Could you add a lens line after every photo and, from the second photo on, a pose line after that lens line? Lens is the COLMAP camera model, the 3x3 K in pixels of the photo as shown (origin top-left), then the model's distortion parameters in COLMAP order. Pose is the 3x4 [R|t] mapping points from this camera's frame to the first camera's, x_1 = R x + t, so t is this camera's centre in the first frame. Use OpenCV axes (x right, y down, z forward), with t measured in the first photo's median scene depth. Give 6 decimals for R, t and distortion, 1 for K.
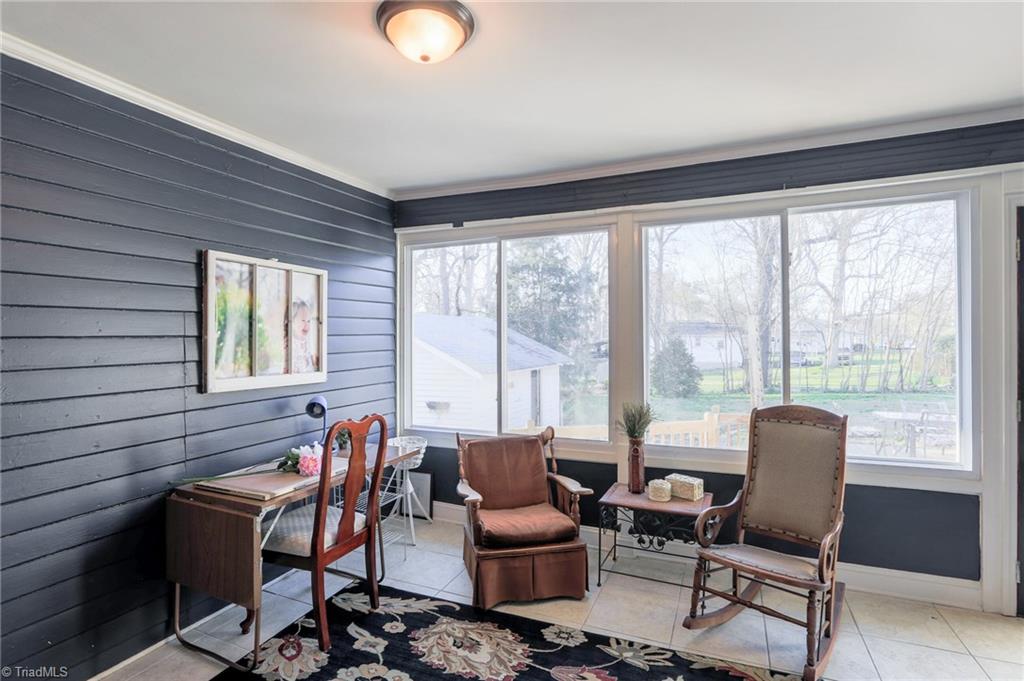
lens RADIAL K [[508.2, 0, 501.3], [0, 508.2, 336.4], [0, 0, 1]] dist [-0.058293, 0.031914]
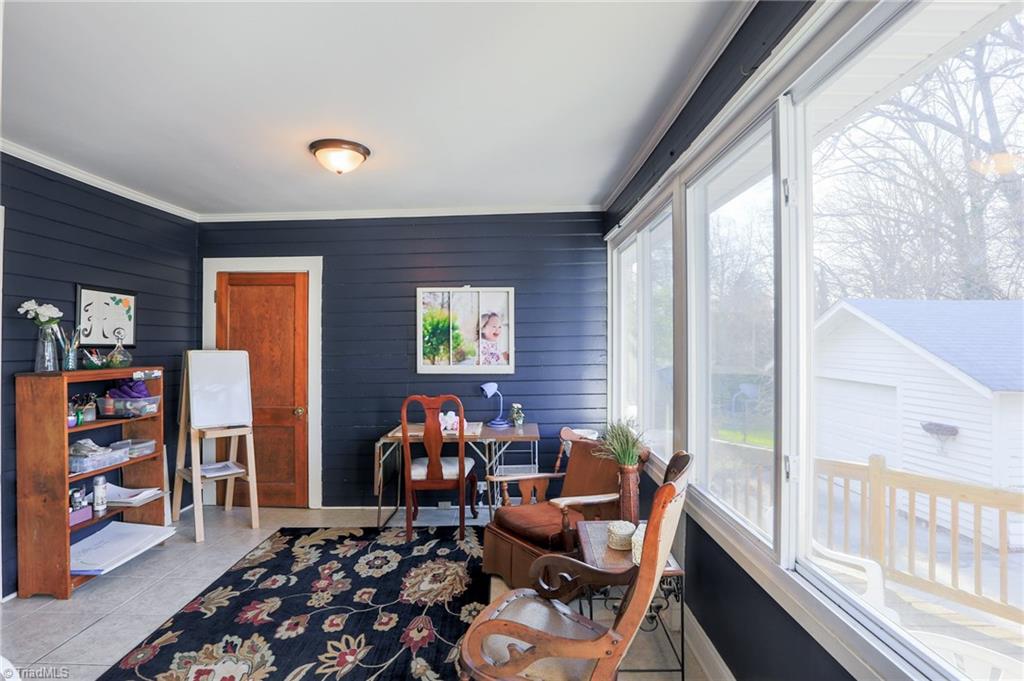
lens RADIAL K [[508.2, 0, 501.3], [0, 508.2, 336.4], [0, 0, 1]] dist [-0.058293, 0.031914]
pose [[0.388247, -0.006039, -0.921536, 1.123971], [0.010528, 0.999942, -0.002117, -0.003508], [0.921495, -0.008880, 0.388288, 0.613761]]
